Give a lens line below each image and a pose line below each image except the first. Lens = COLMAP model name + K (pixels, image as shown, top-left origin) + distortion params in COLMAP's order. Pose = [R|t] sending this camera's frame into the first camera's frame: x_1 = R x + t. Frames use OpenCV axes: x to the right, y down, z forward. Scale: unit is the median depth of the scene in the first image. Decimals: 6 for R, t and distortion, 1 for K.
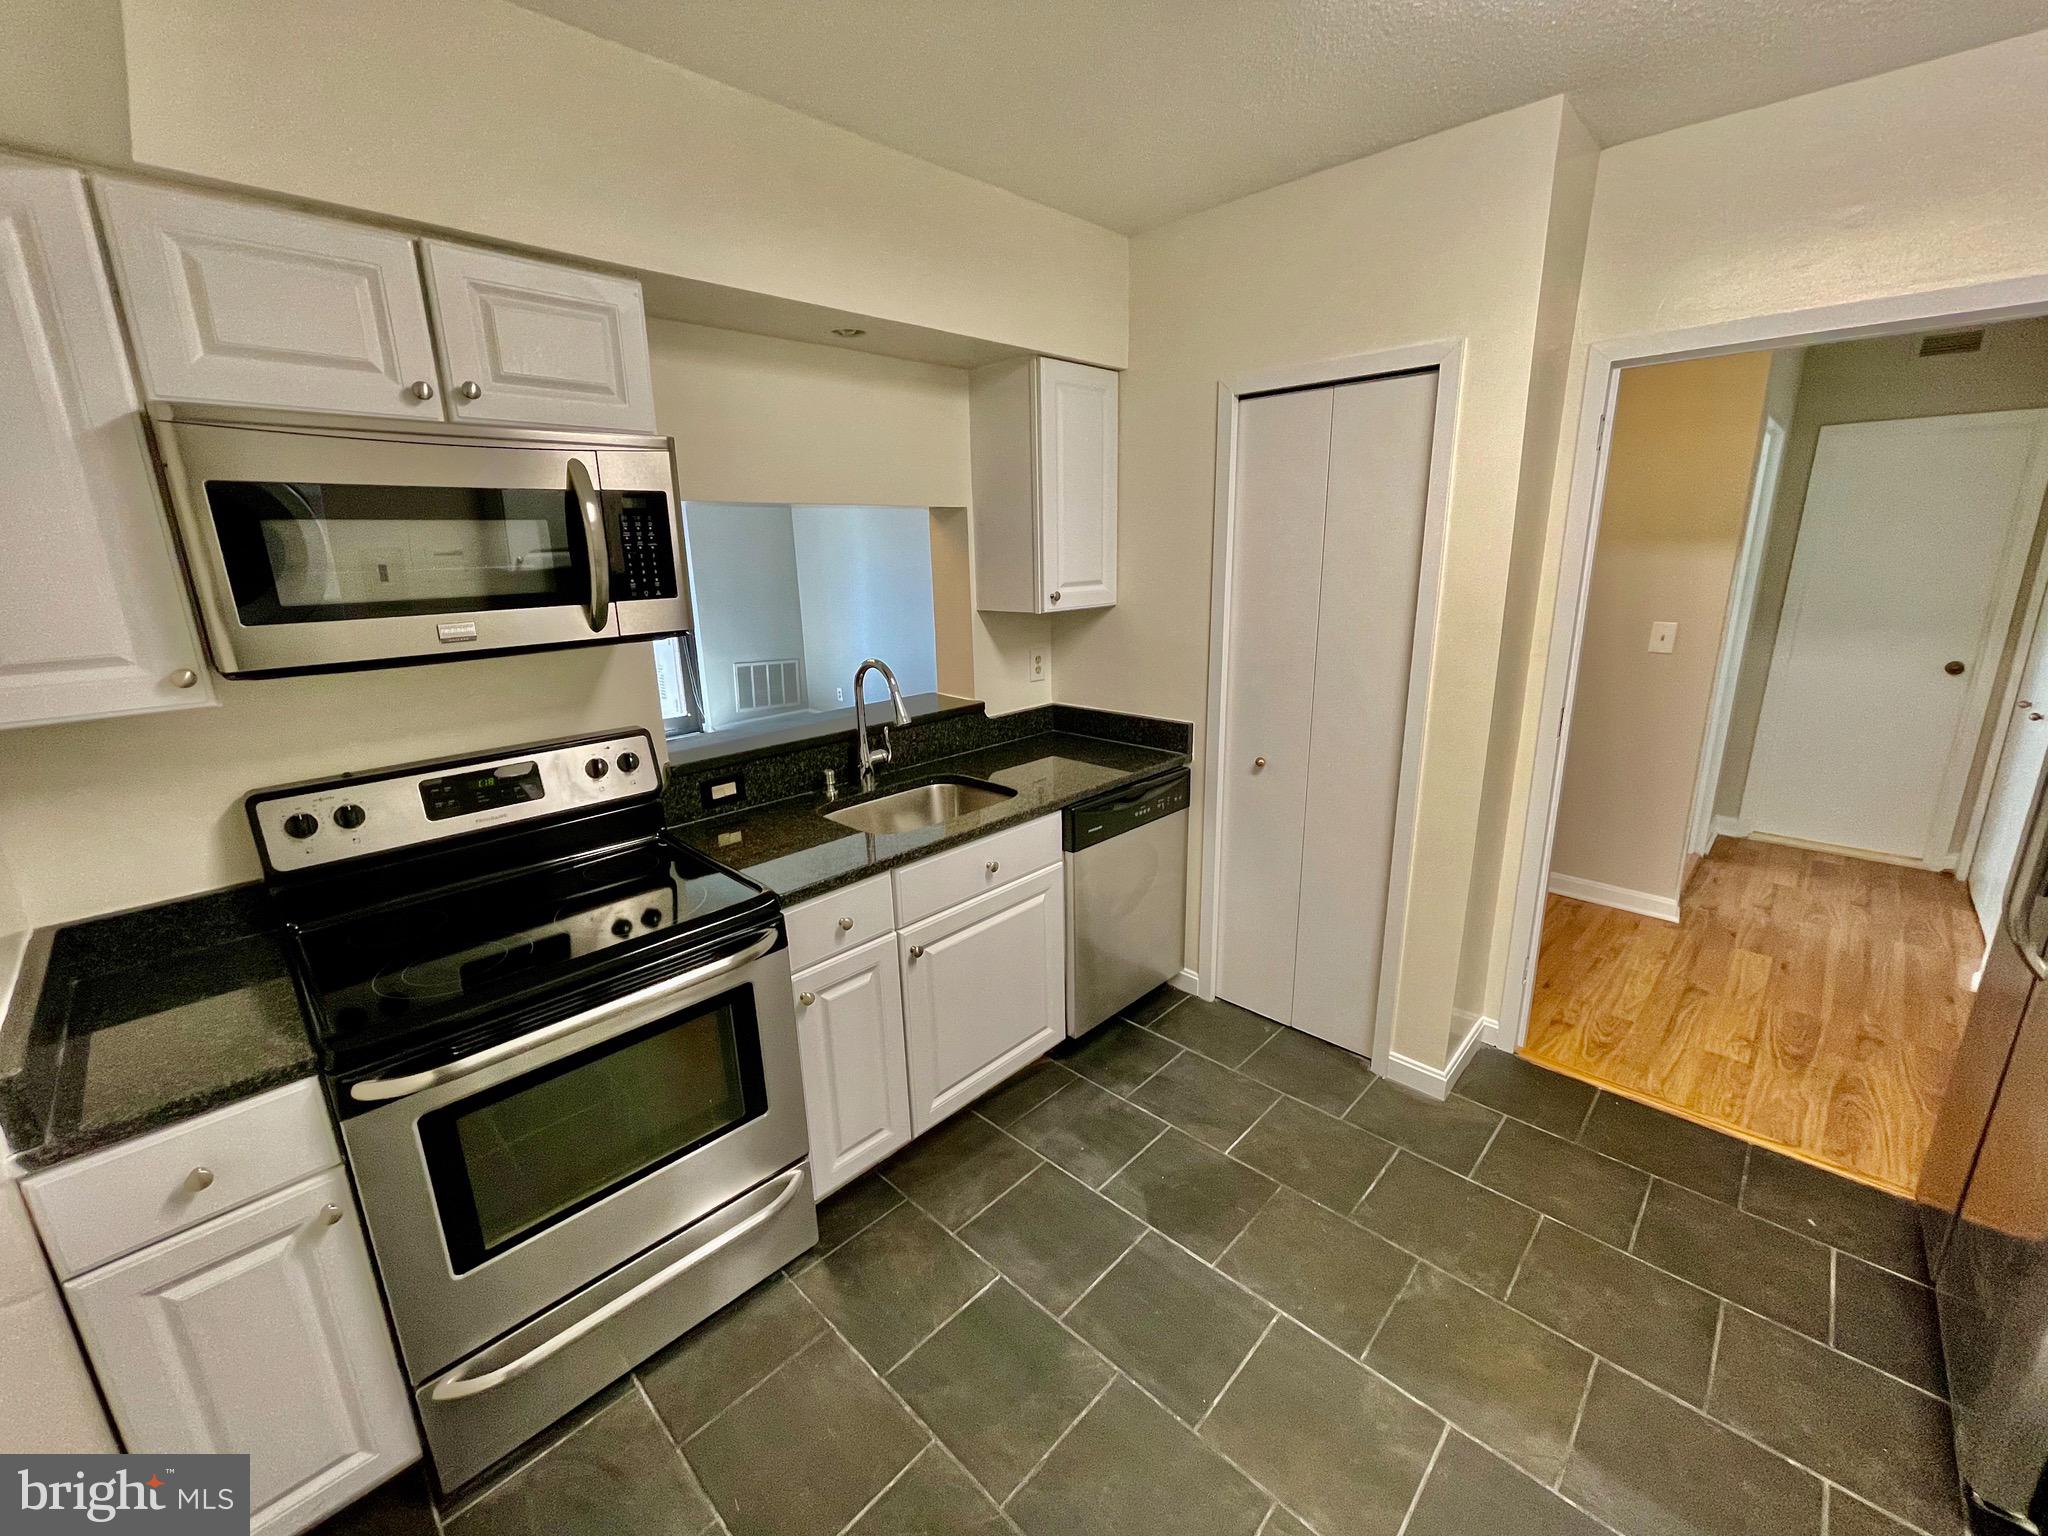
lens RADIAL K [[827.9, 0, 1019.6], [0, 827.9, 765.2], [0, 0, 1]] dist [-0.001757, -0.000290]
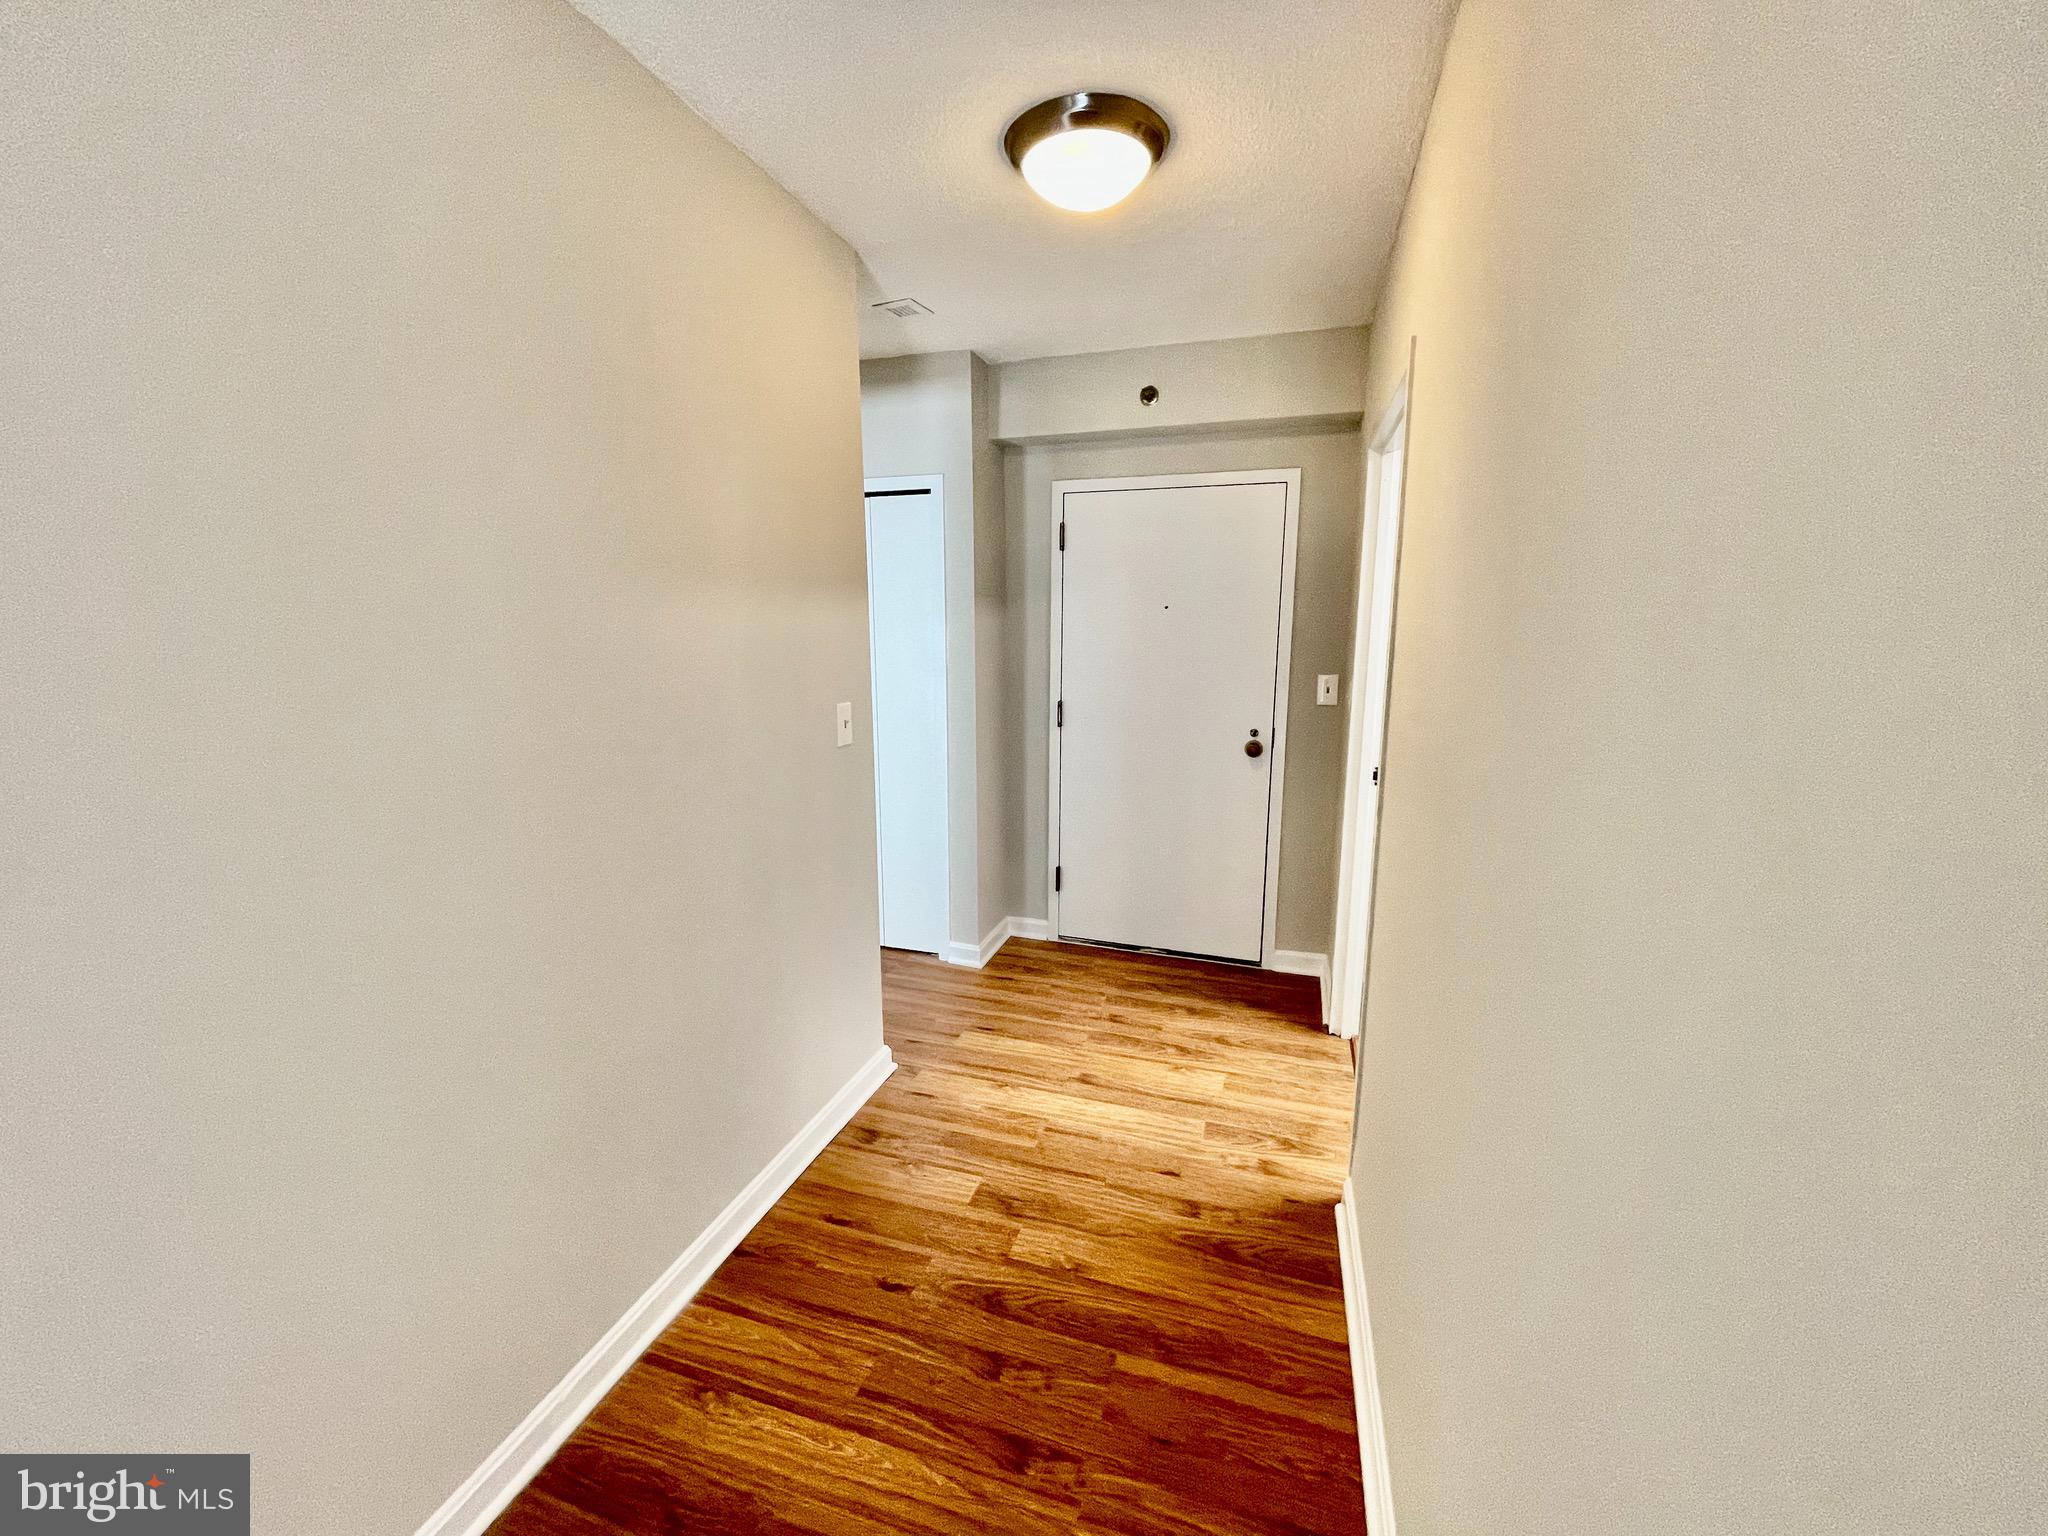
lens RADIAL K [[827.9, 0, 1019.6], [0, 827.9, 765.2], [0, 0, 1]] dist [-0.001757, -0.000290]
pose [[-0.447943, -0.131697, 0.884309, 0.092200], [0.237111, 0.936175, 0.259528, -0.309654], [-0.862047, 0.325934, -0.388126, 1.326704]]
